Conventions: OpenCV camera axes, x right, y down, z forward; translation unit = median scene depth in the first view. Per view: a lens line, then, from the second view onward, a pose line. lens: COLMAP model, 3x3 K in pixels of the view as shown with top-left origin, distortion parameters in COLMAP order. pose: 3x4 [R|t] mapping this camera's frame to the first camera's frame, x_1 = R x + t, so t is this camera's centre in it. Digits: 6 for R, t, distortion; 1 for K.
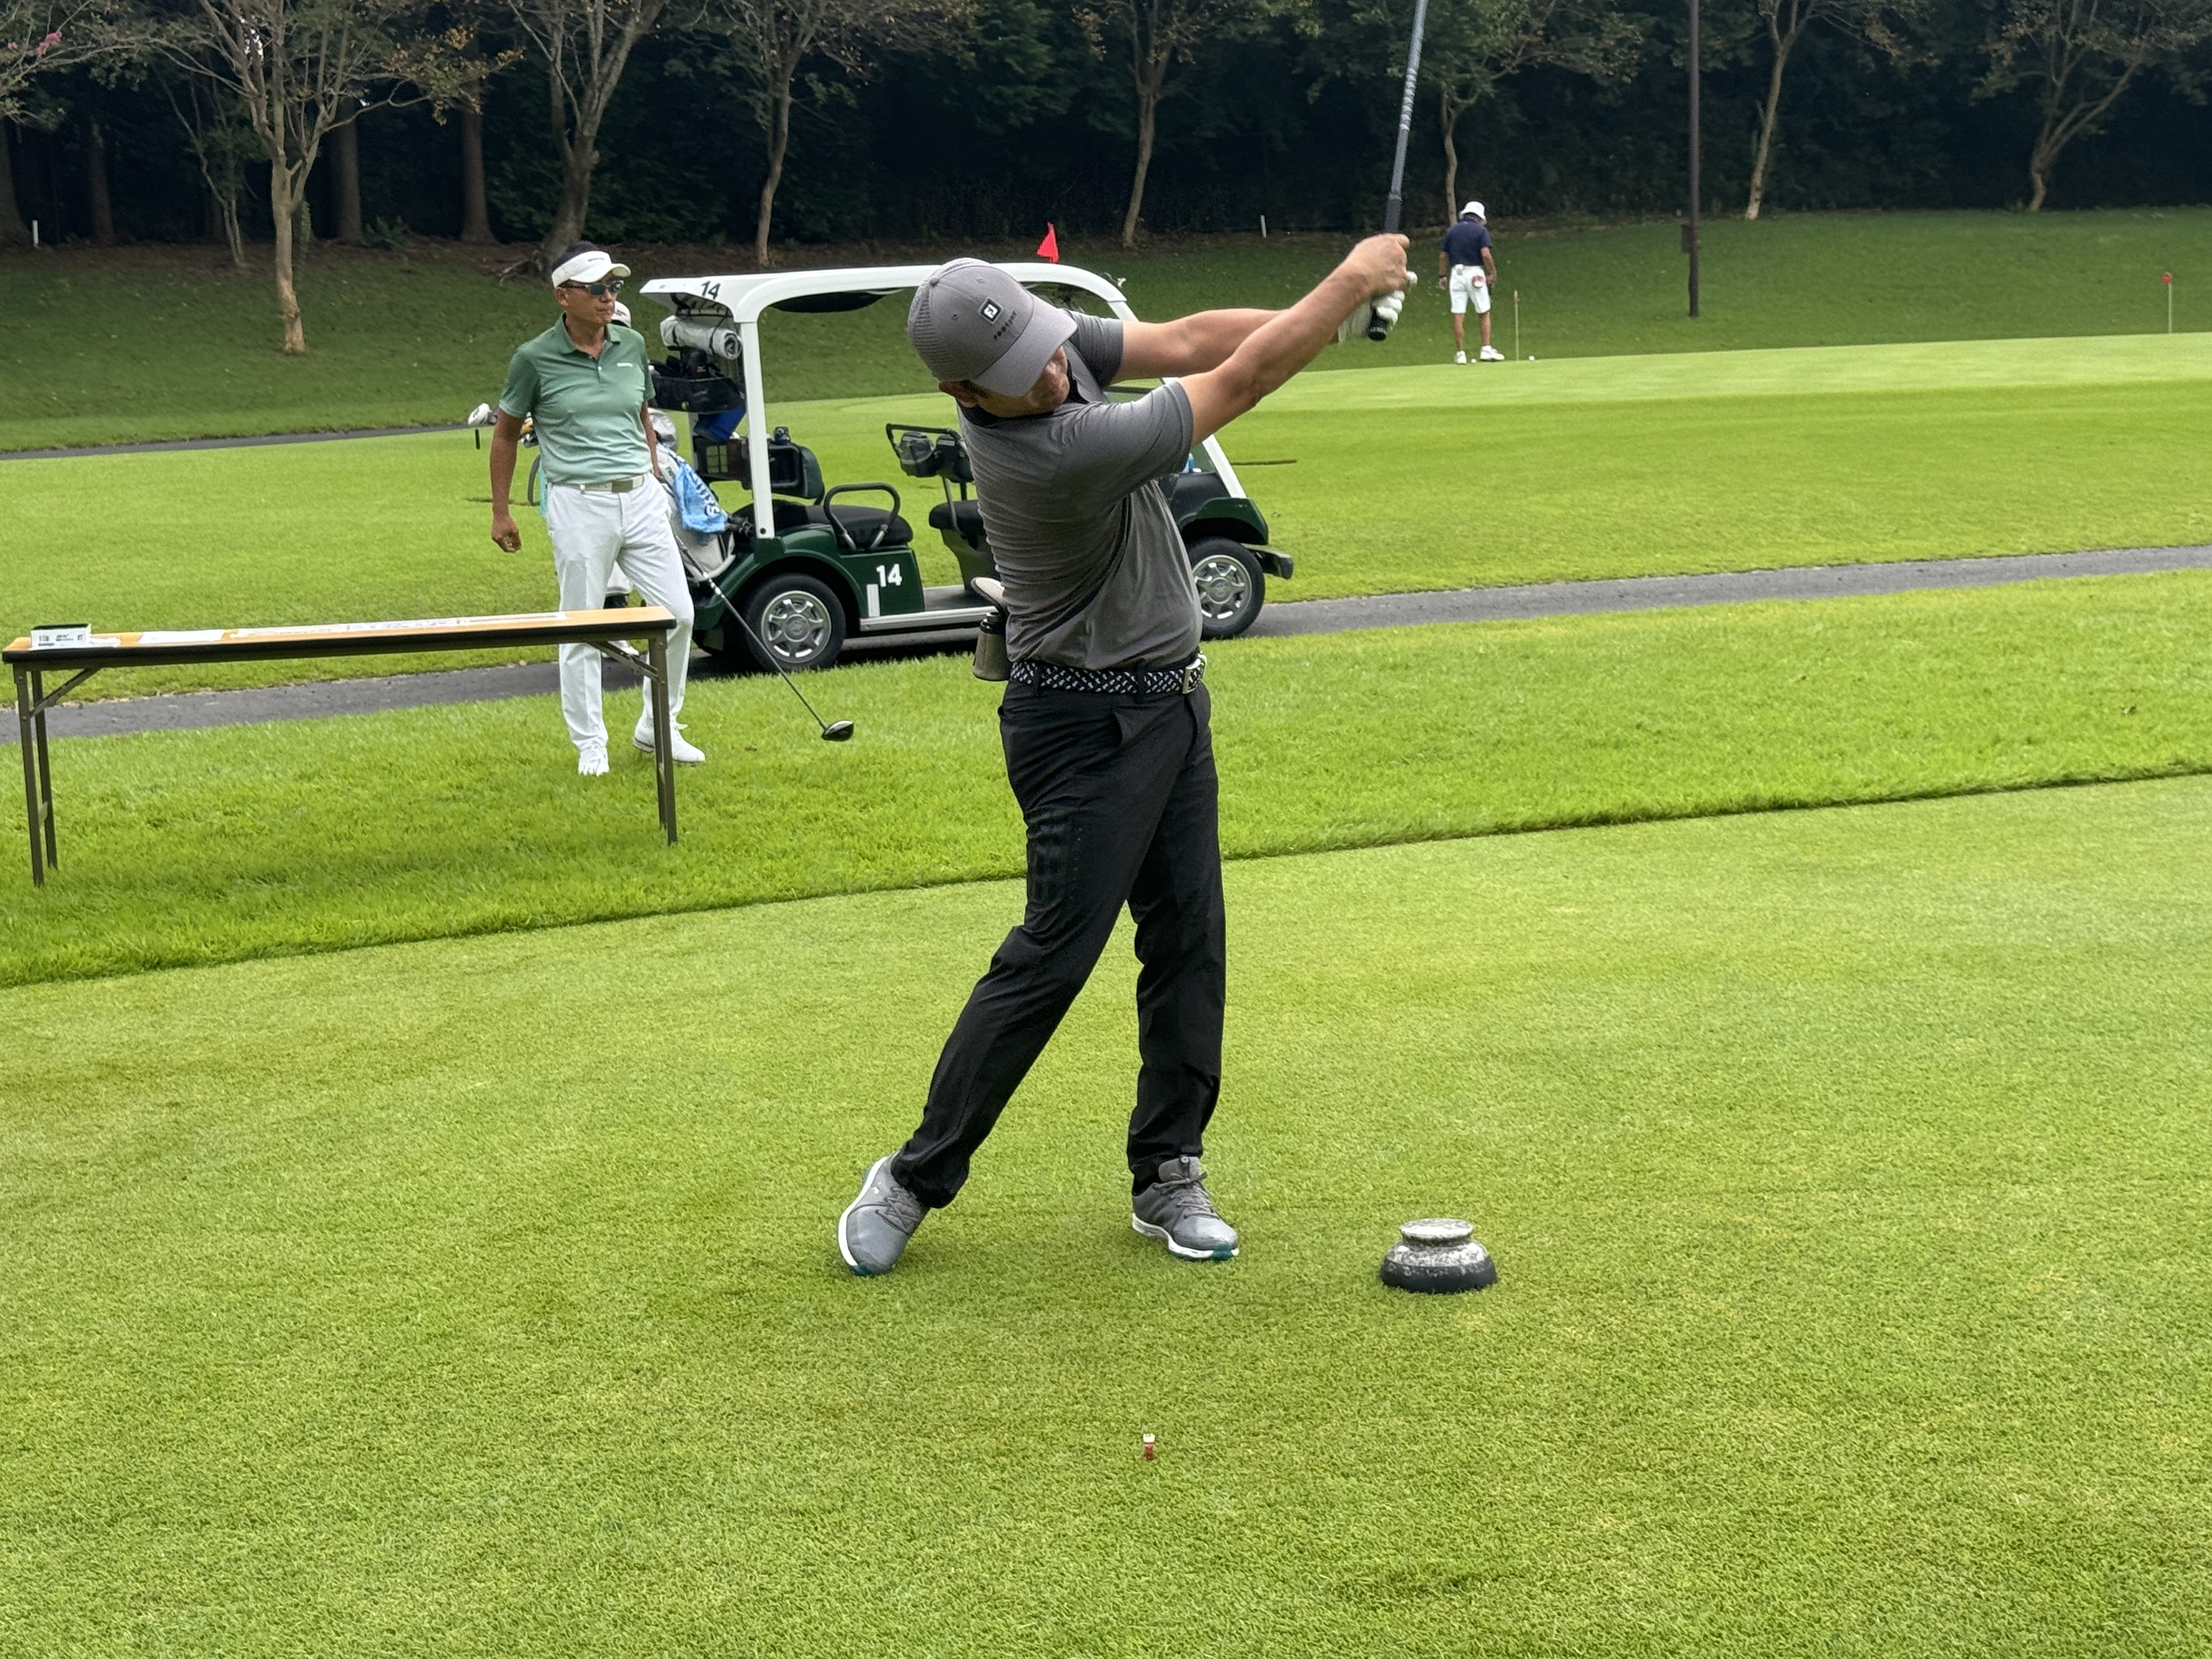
lens RADIAL K [[3468.0, 0, 1119.9], [0, 3468.0, 835.9], [0, 0, 1]] dist [0.184688, -0.208585]
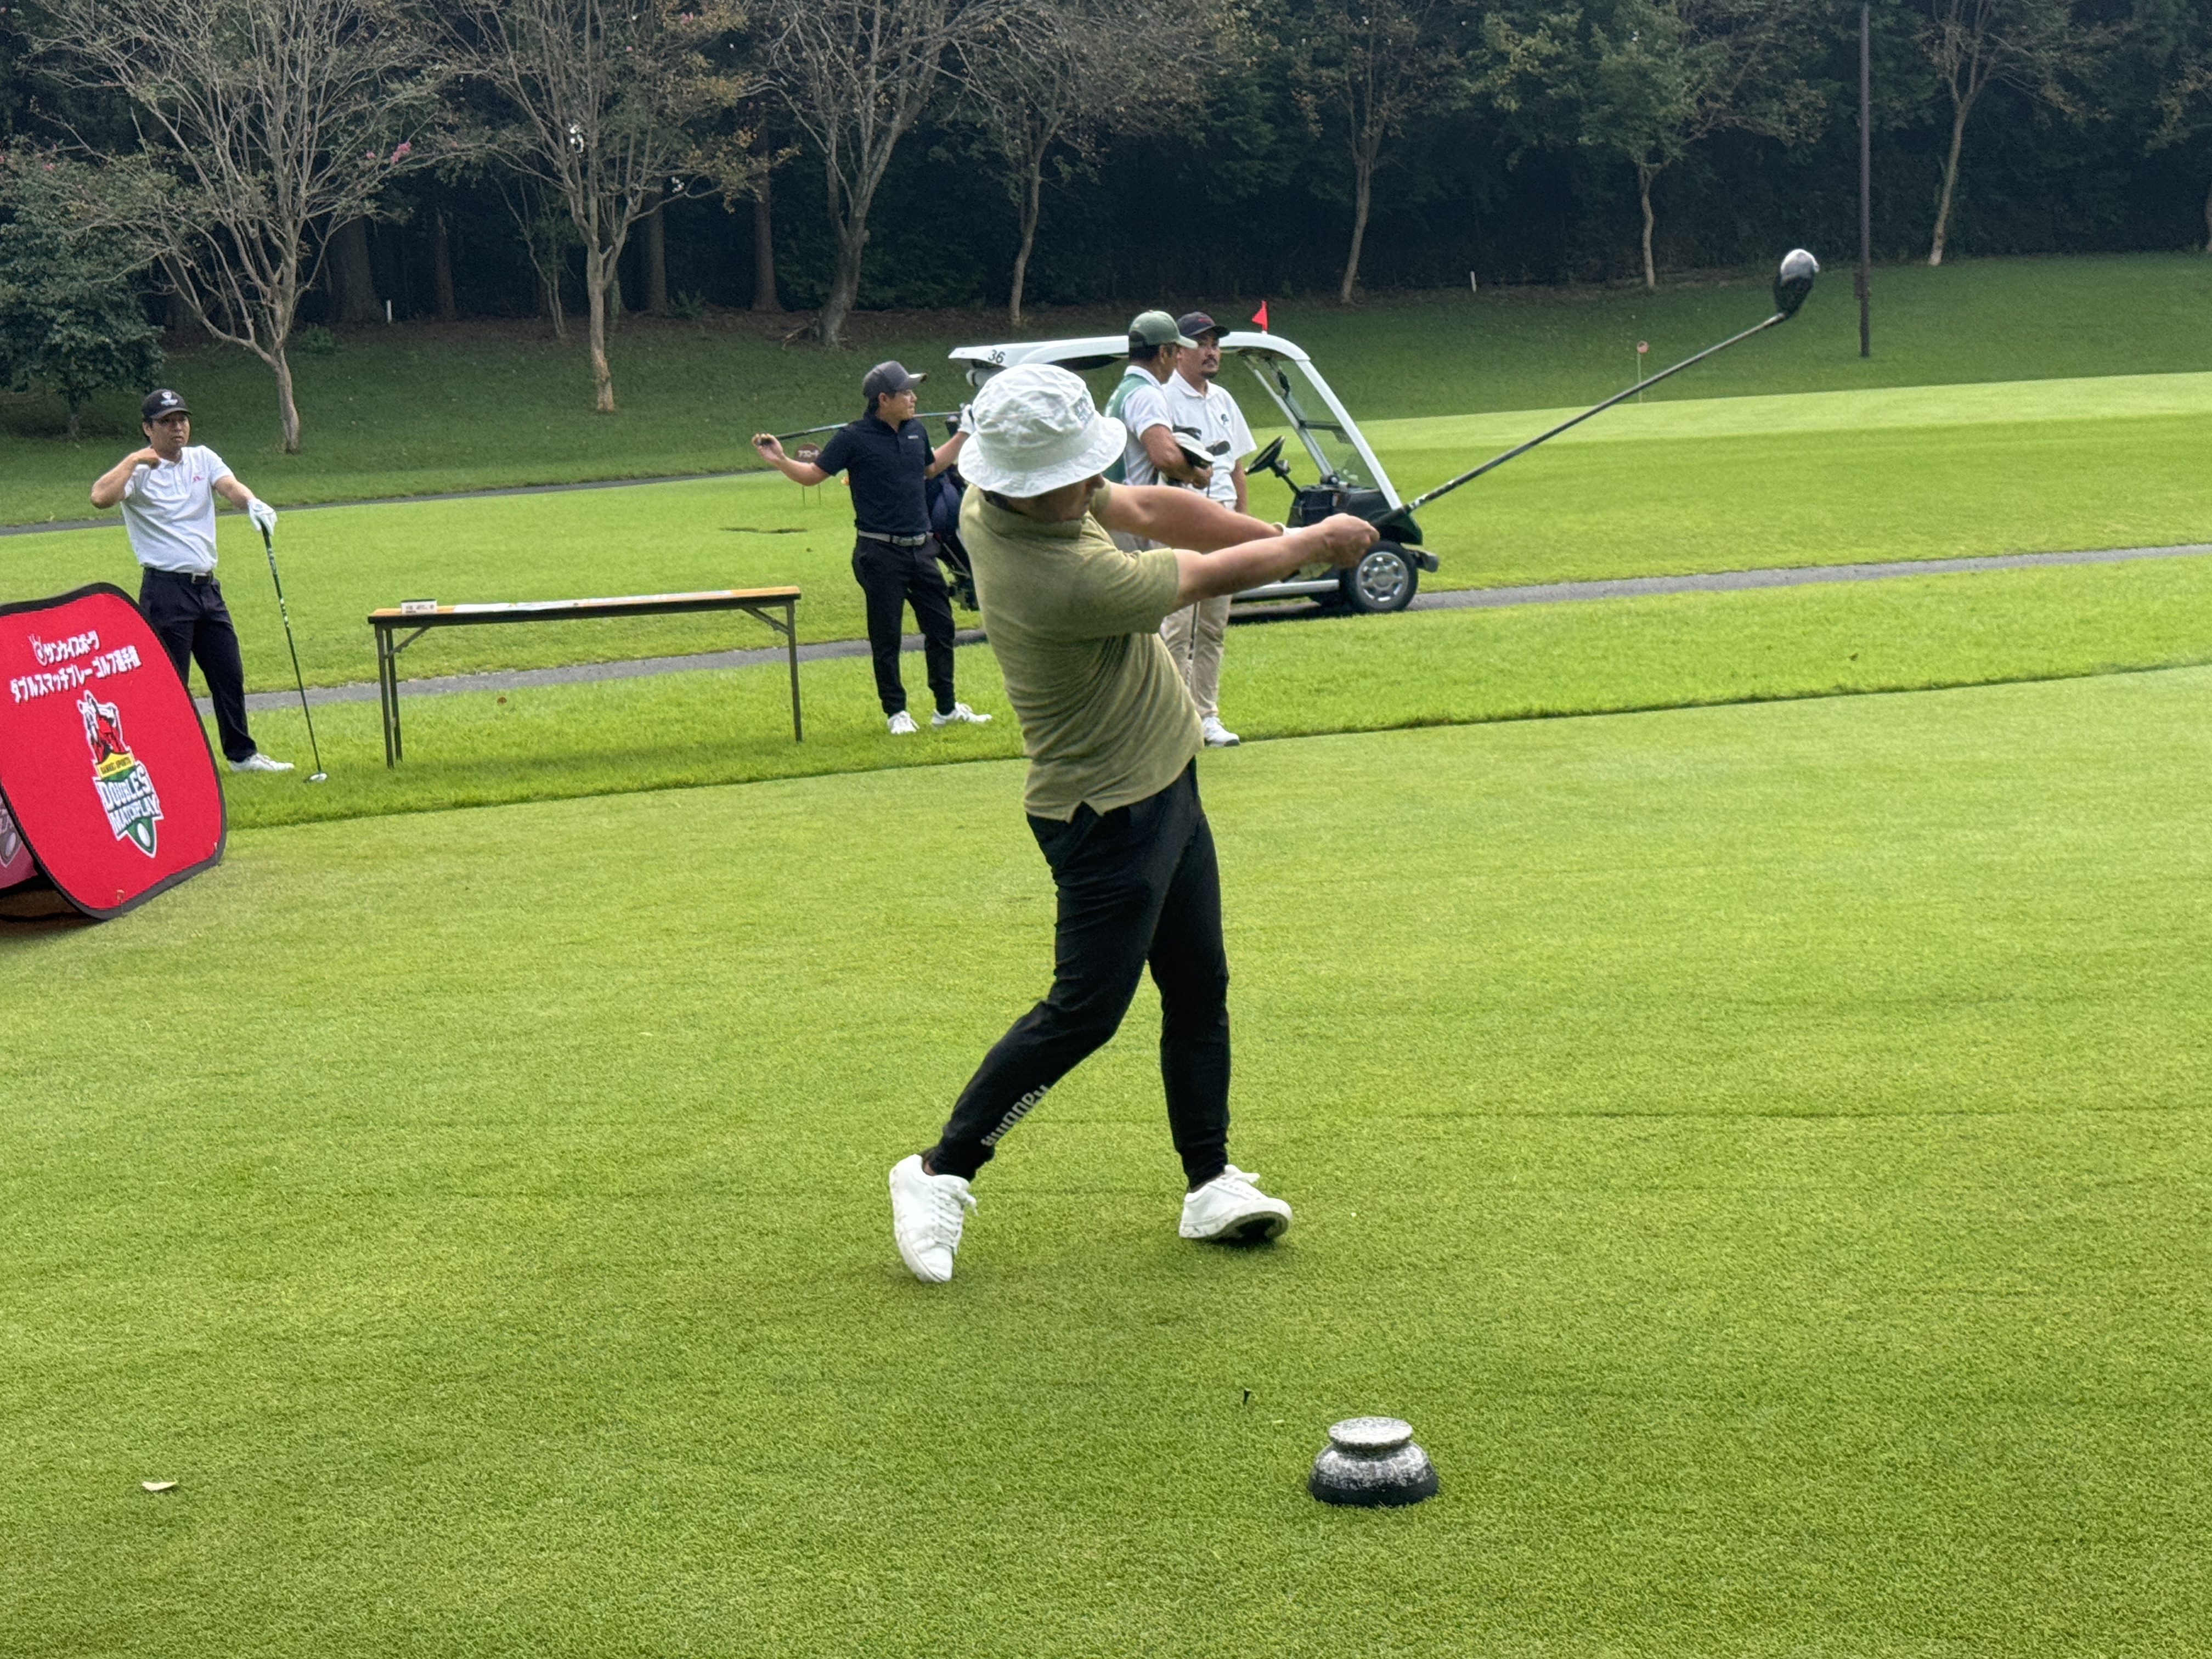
lens RADIAL K [[3466.7, 0, 1103.9], [0, 3466.7, 825.8], [0, 0, 1]] dist [0.190552, -0.209611]
pose [[0.995380, -0.001369, -0.095999, 0.040957], [-0.000064, 0.999889, -0.014923, 0.016908], [0.096009, 0.014860, 0.995270, -0.133441]]
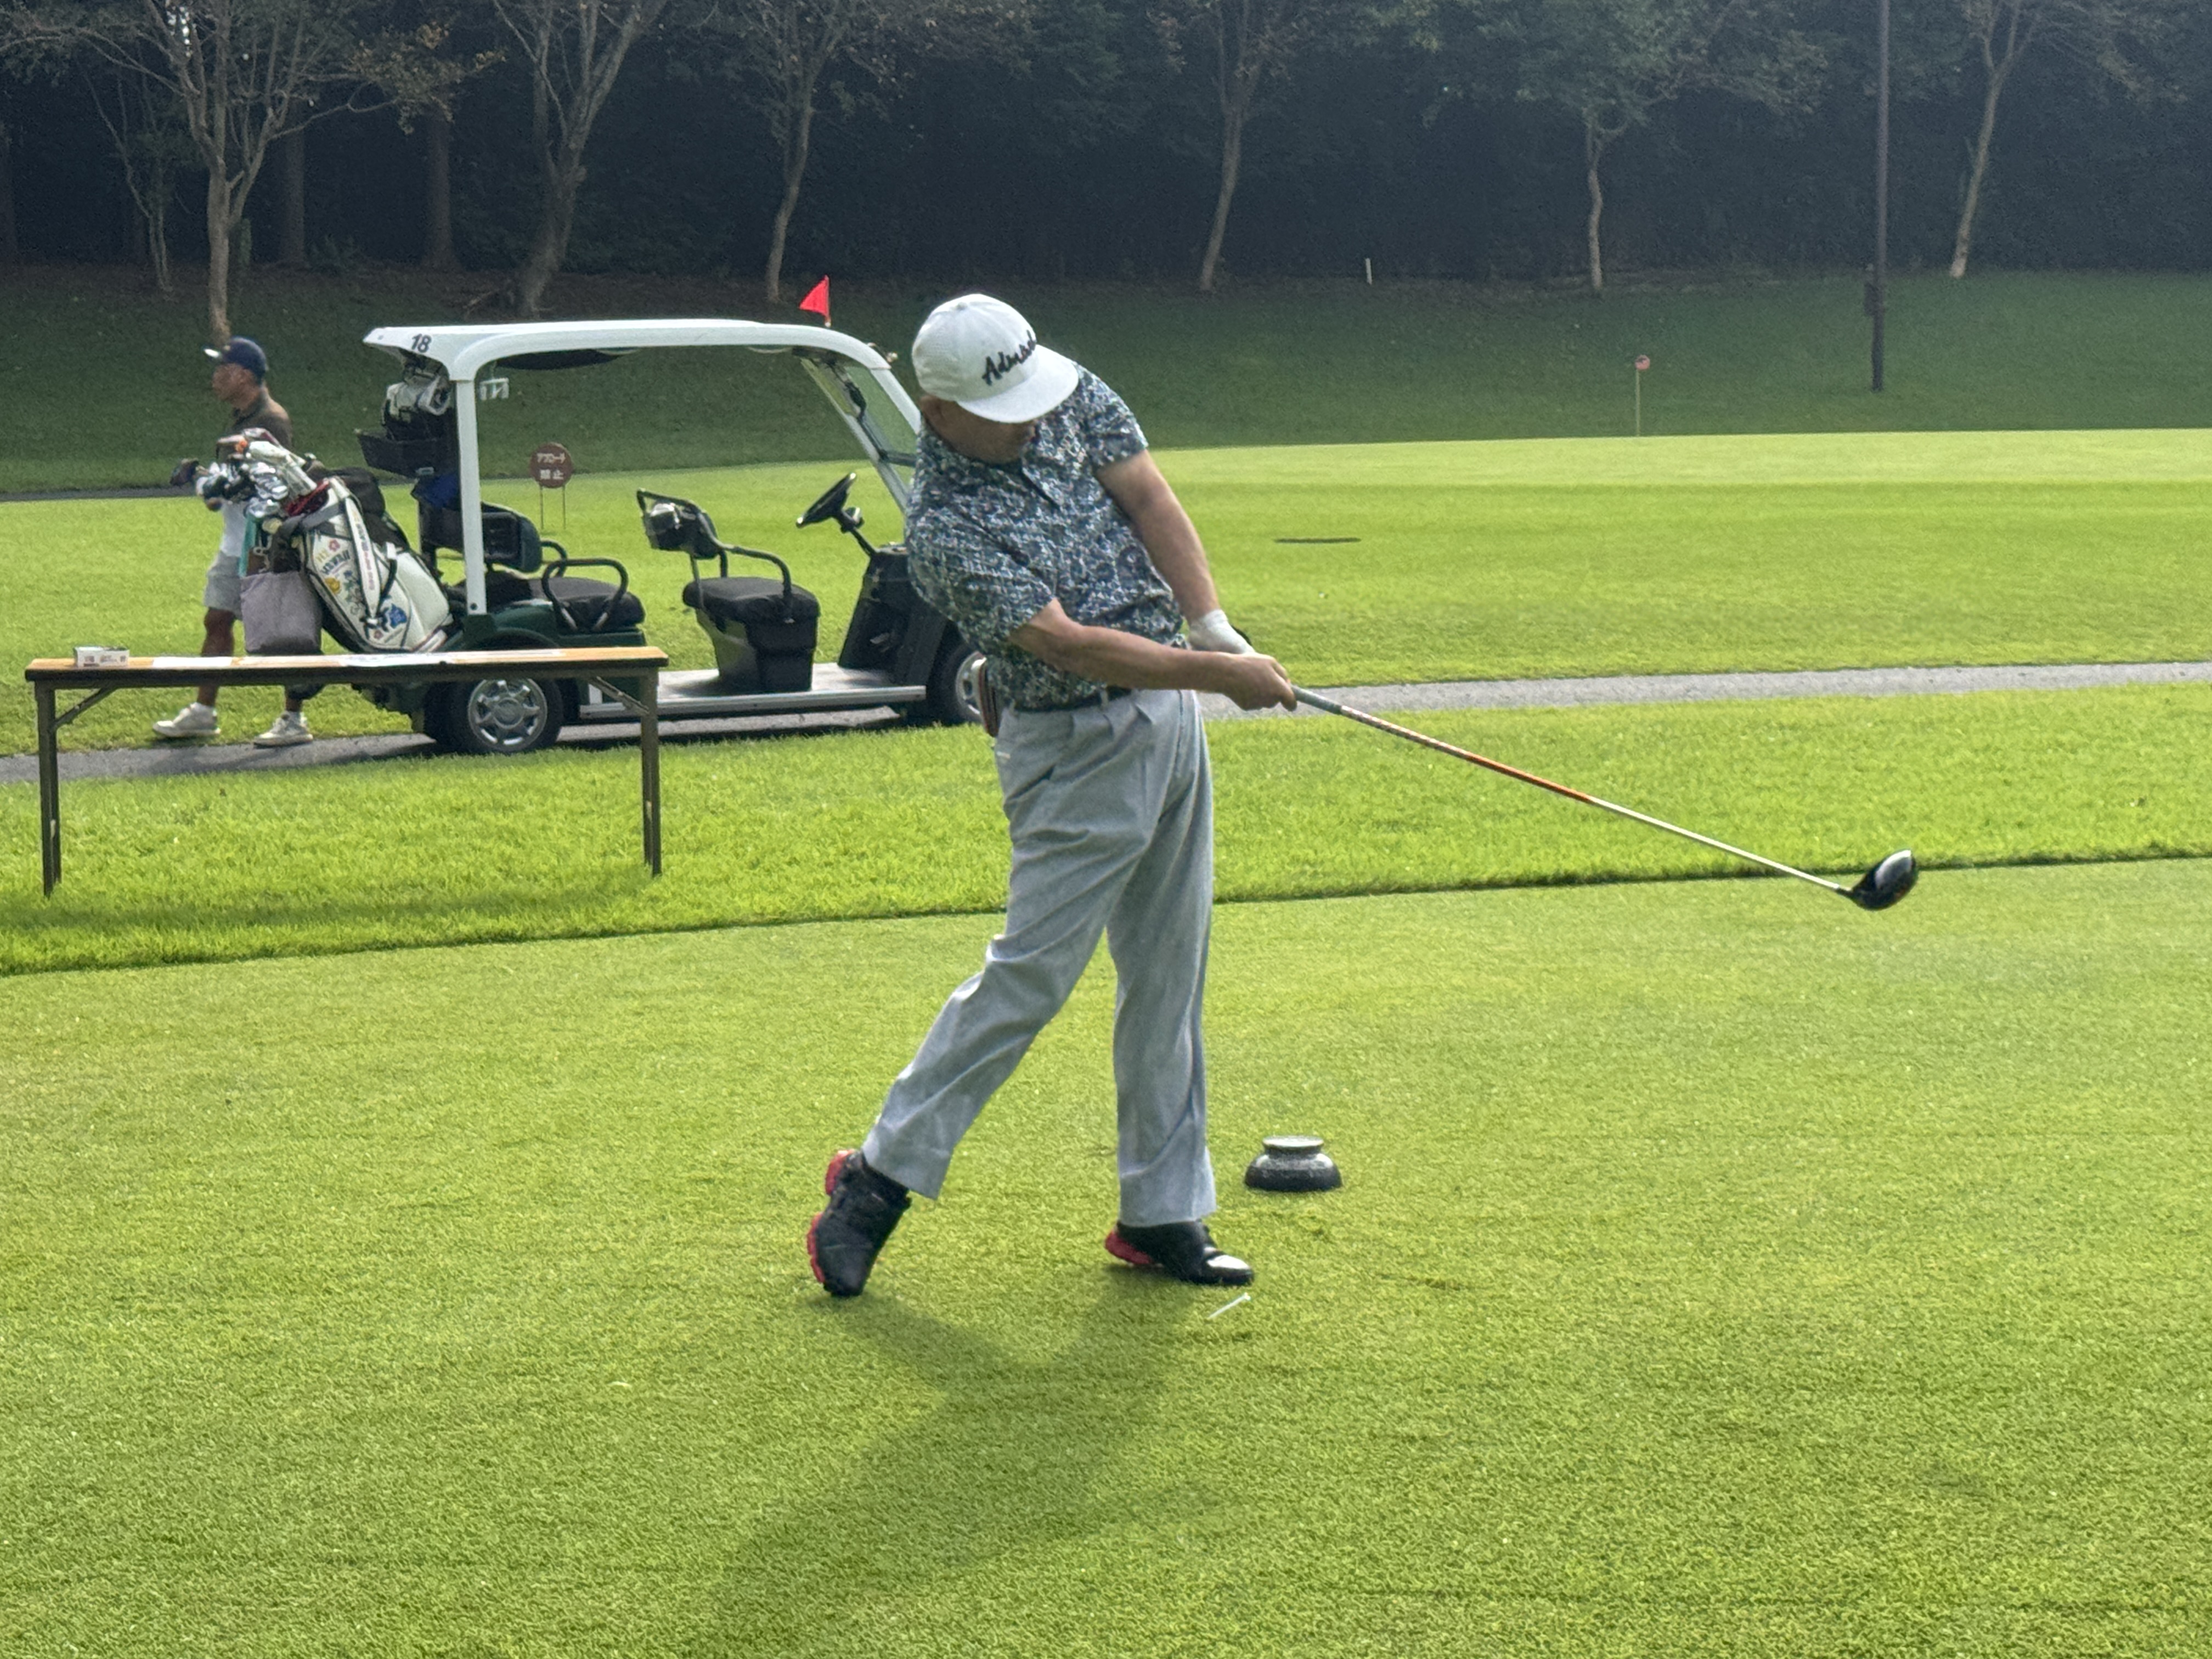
lens RADIAL K [[4417.5, 0, 1076.8], [0, 4417.5, 828.5], [0, 0, 1]] dist [0.185229, -0.055438]
pose [[0.999119, 0.029348, -0.030012, 0.009339], [-0.030665, 0.998542, -0.044430, 0.011812], [0.028664, 0.045311, 0.998562, -0.082827]]
